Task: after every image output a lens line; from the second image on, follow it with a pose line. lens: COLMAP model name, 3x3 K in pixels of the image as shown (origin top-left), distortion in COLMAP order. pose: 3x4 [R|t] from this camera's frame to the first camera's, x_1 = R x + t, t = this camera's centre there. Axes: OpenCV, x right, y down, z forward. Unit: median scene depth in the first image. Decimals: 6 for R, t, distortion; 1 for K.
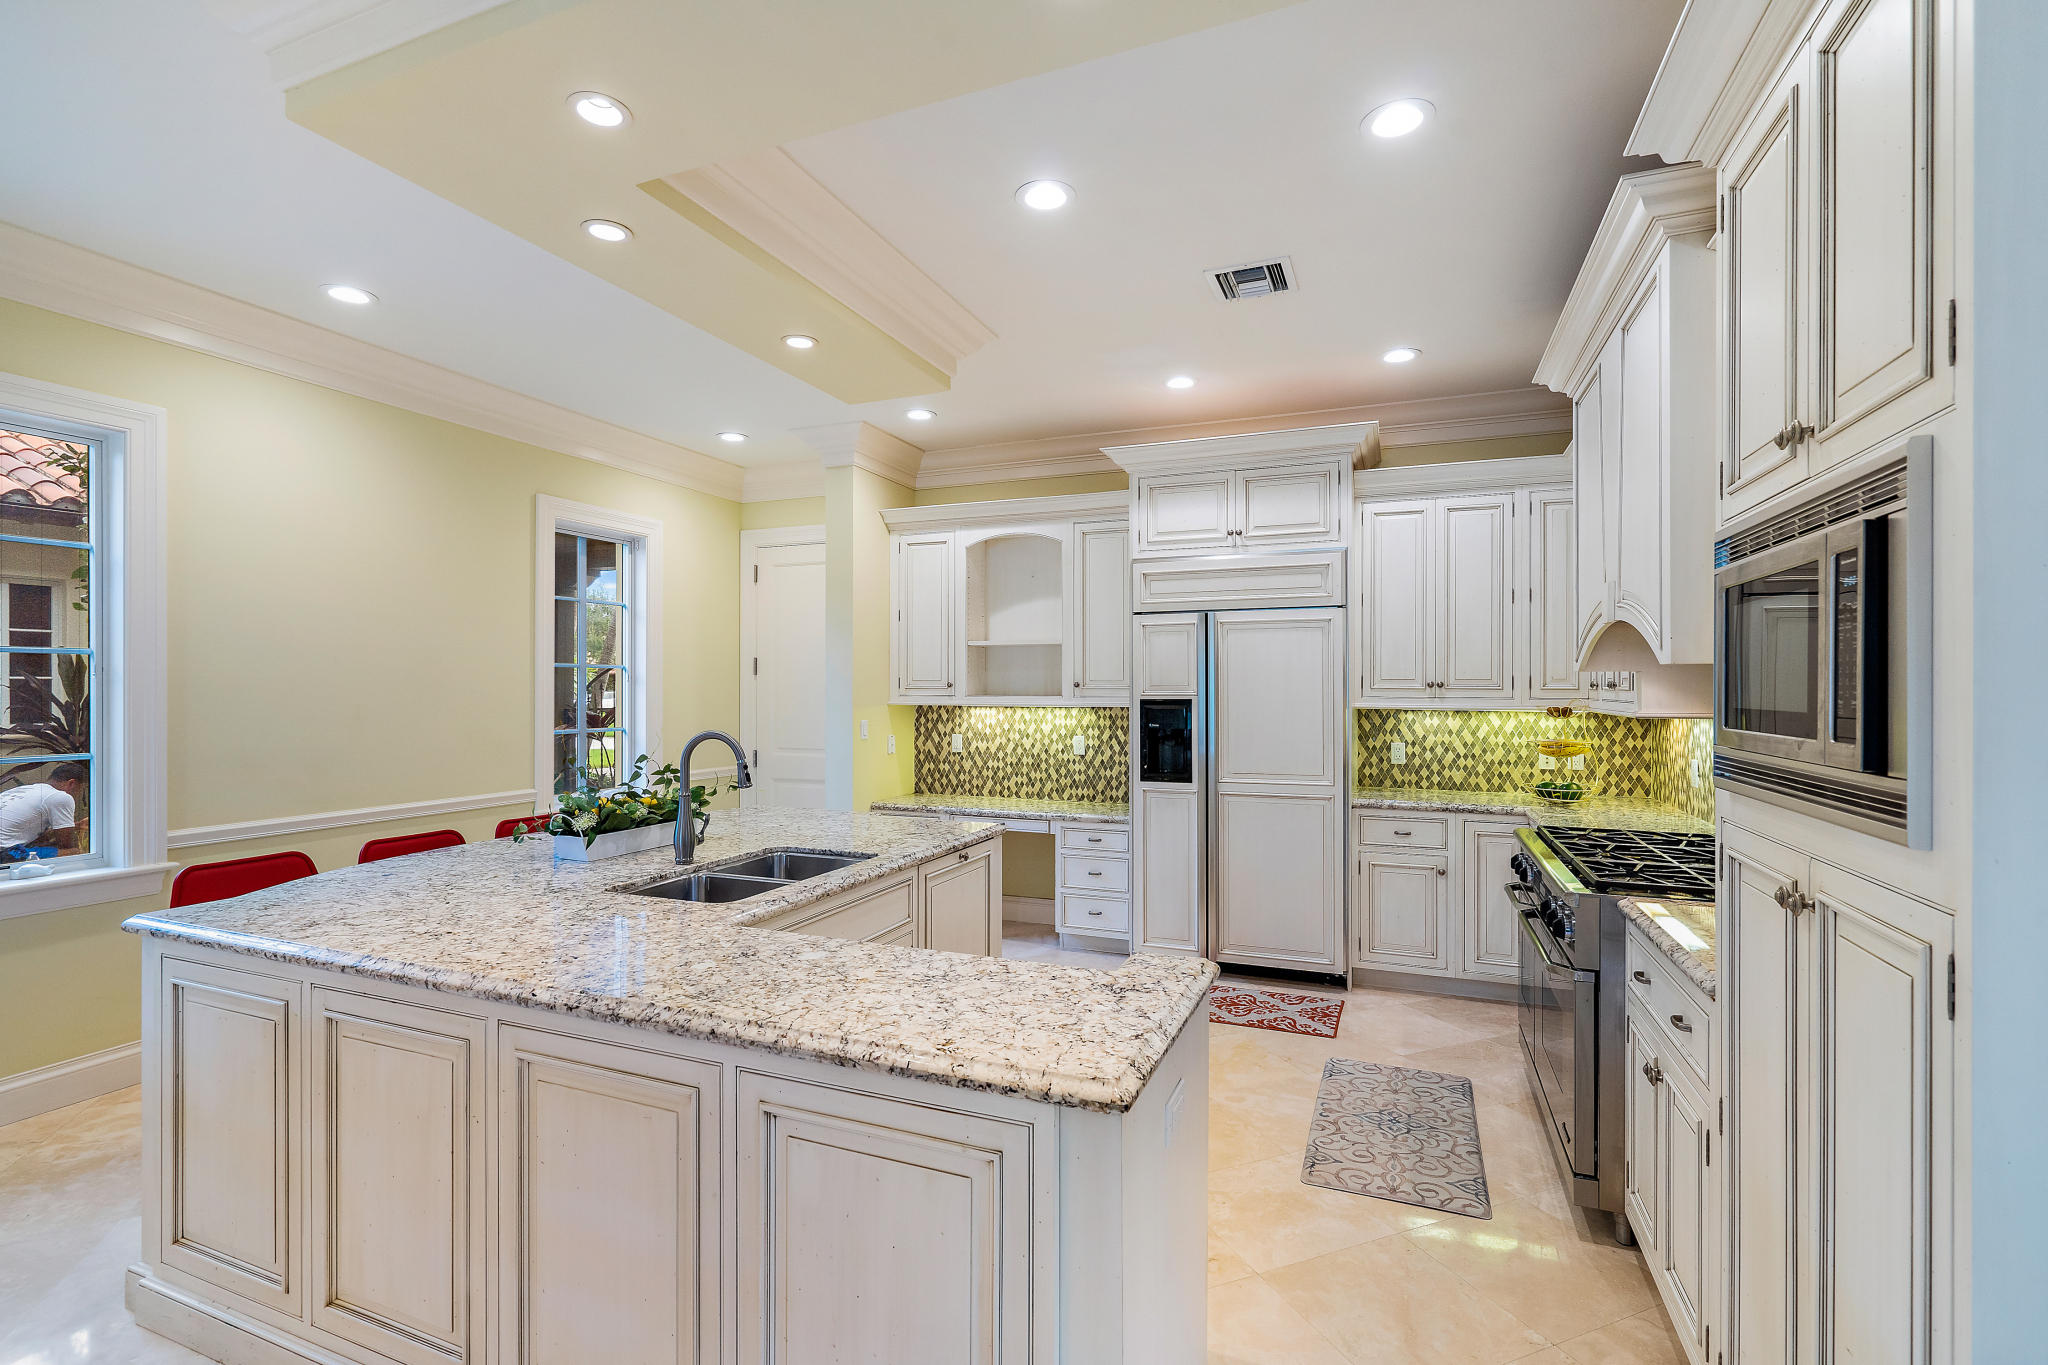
lens RADIAL K [[943.0, 0, 1024.0], [0, 943.0, 682.5], [0, 0, 1]] dist [0.000116, 0.000914]
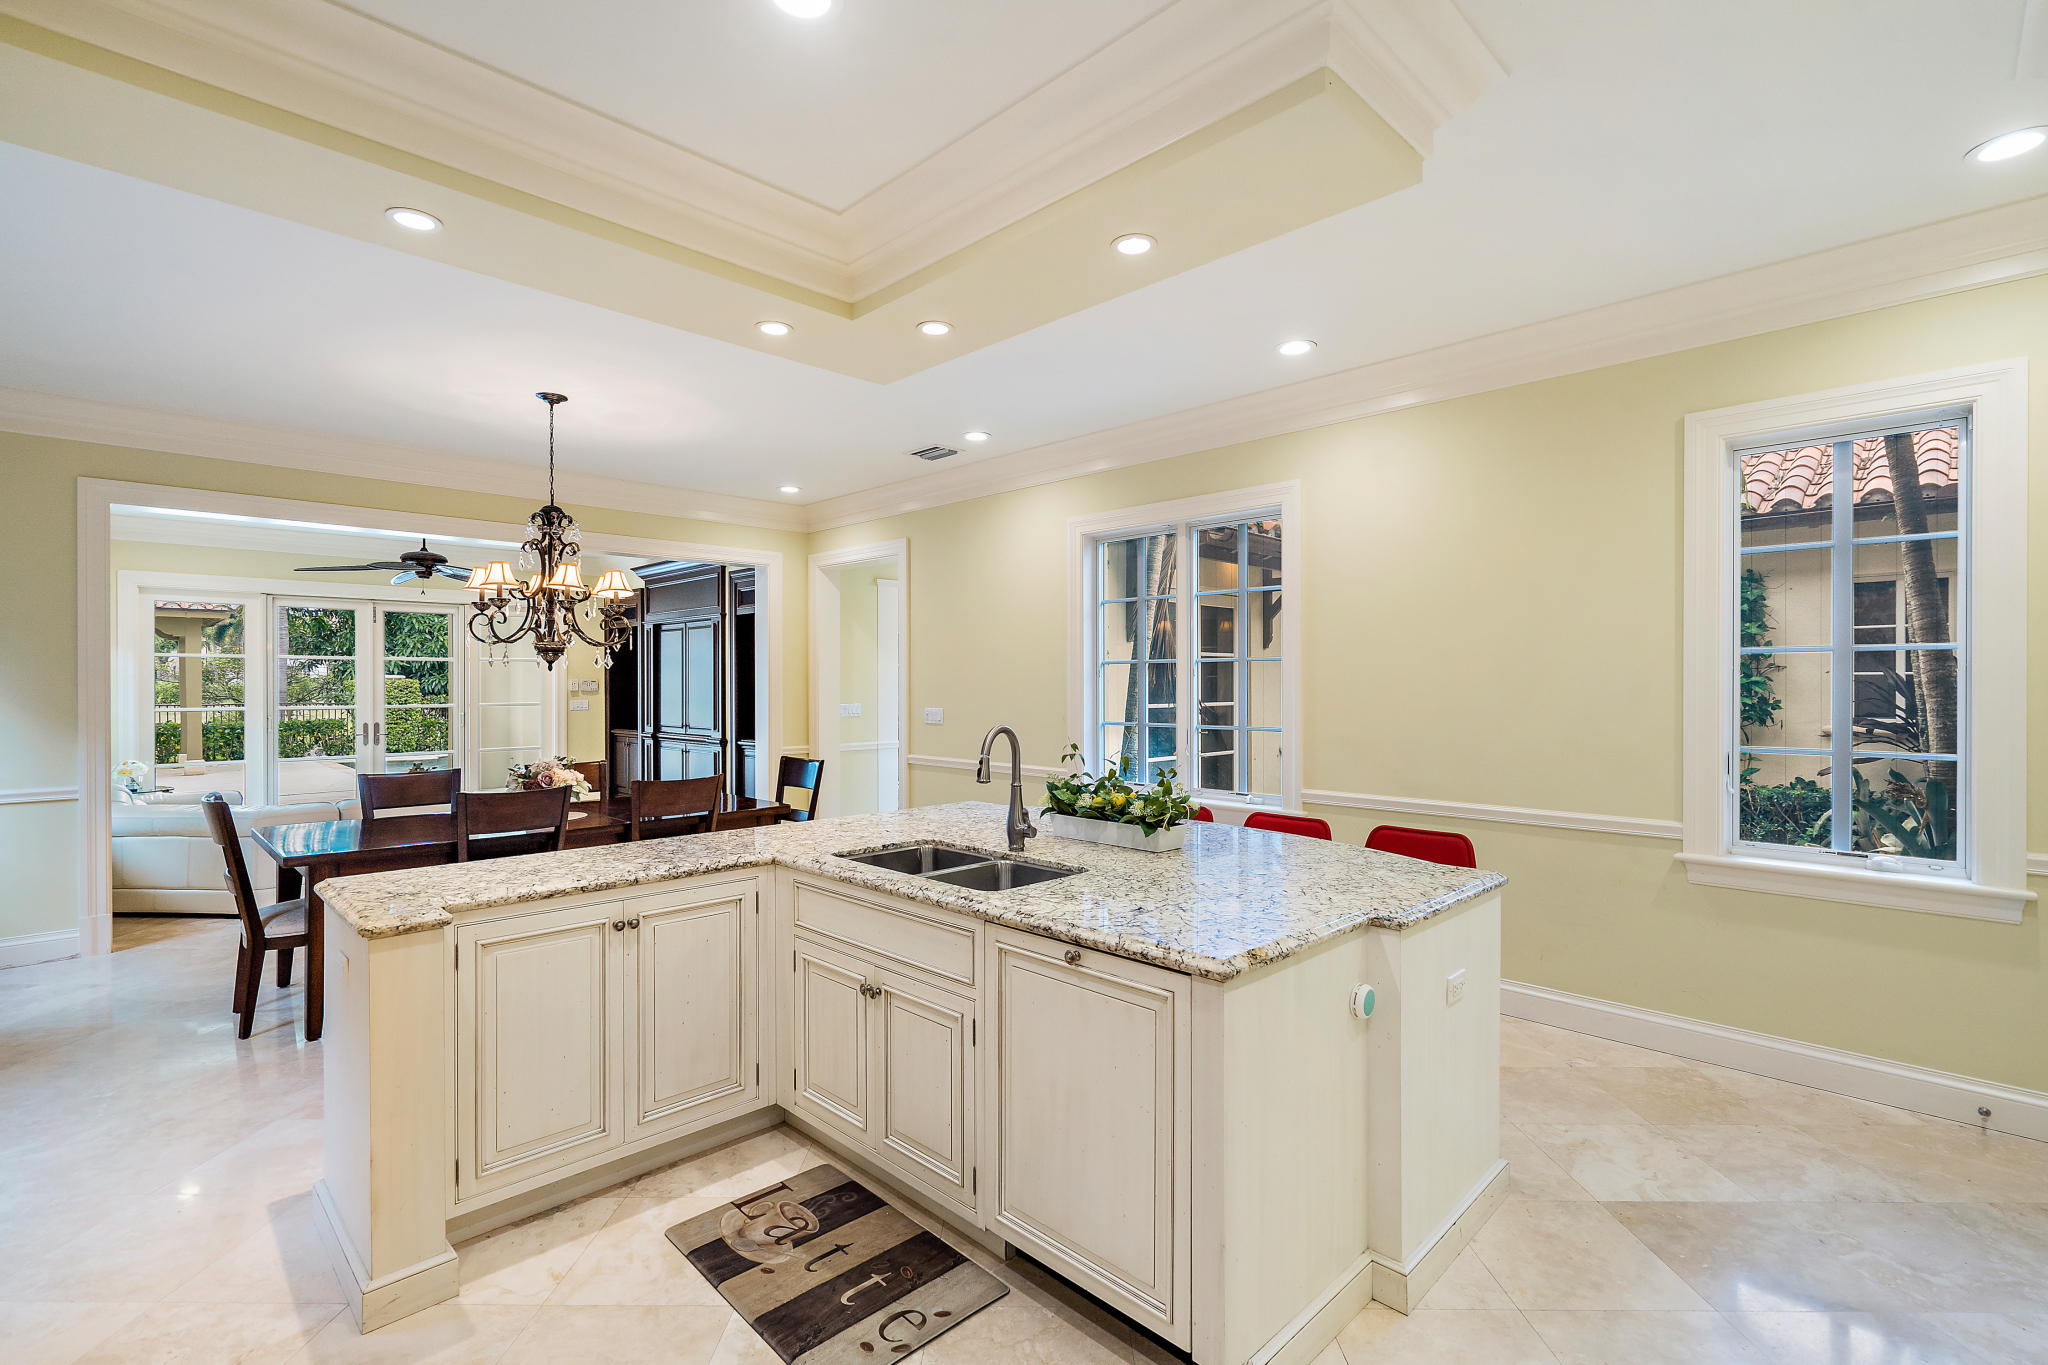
lens RADIAL K [[936.5, 0, 1024.0], [0, 936.5, 682.5], [0, 0, 1]] dist [-0.016170, 0.000252]
pose [[-0.384308, 0.000873, -0.923205, 0.349747], [0.002960, 0.999996, -0.000286, 0.003042], [0.923200, -0.002842, -0.384309, 0.818436]]
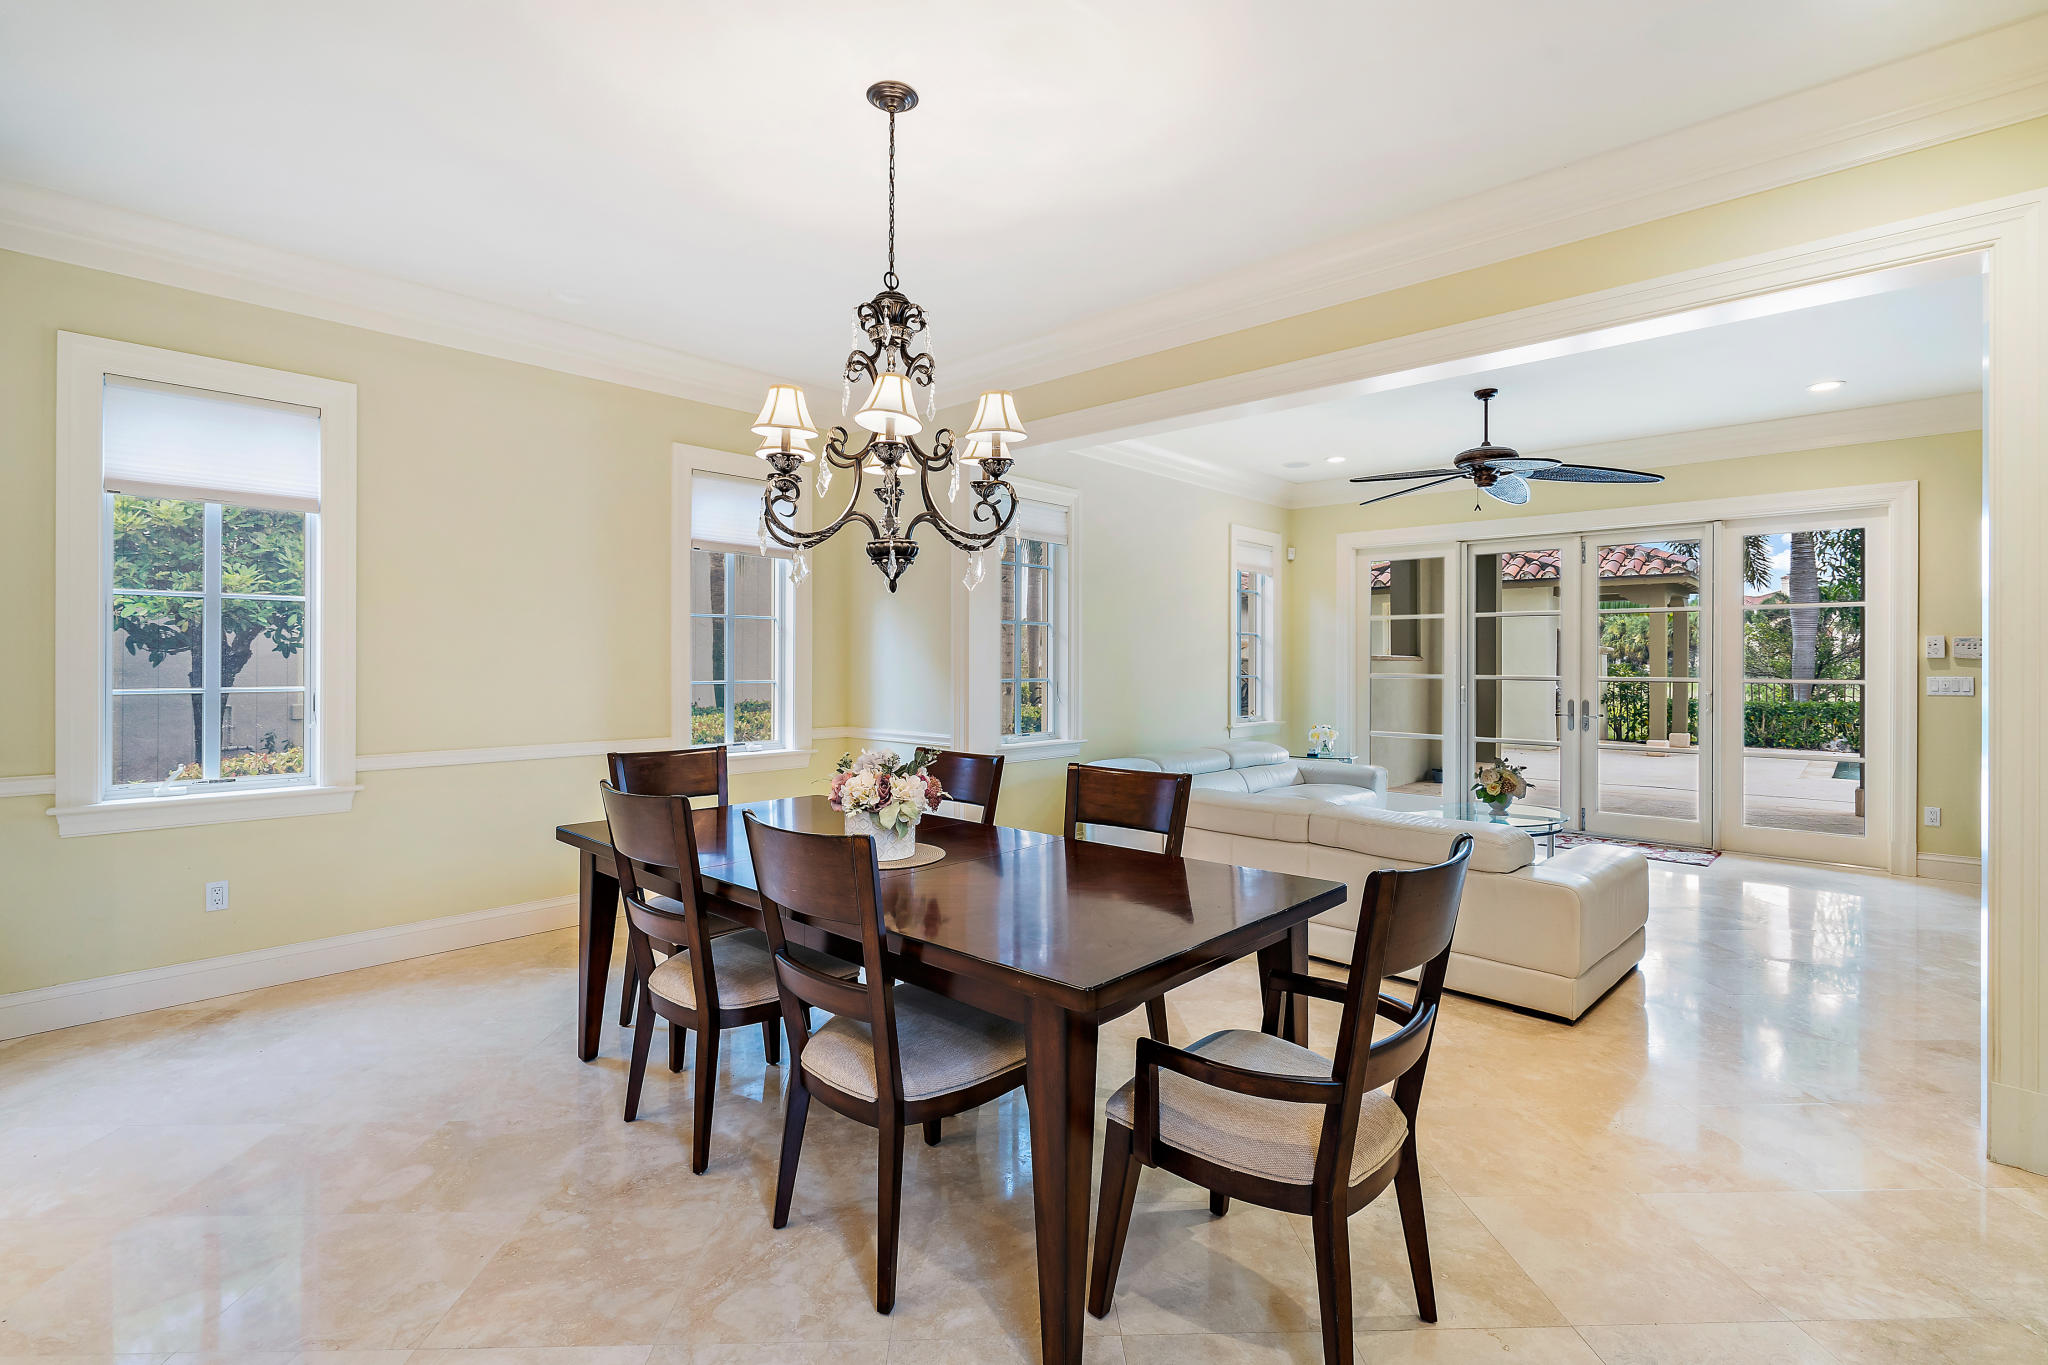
lens RADIAL K [[955.5, 0, 1023.3], [0, 955.5, 655.5], [0, 0, 1]] dist [-0.004906, -0.000487]
pose [[-0.937487, 0.000447, 0.348020, -0.614237], [-0.003310, 0.999942, -0.010203, 0.032098], [-0.348005, -0.010717, -0.937432, 0.481772]]
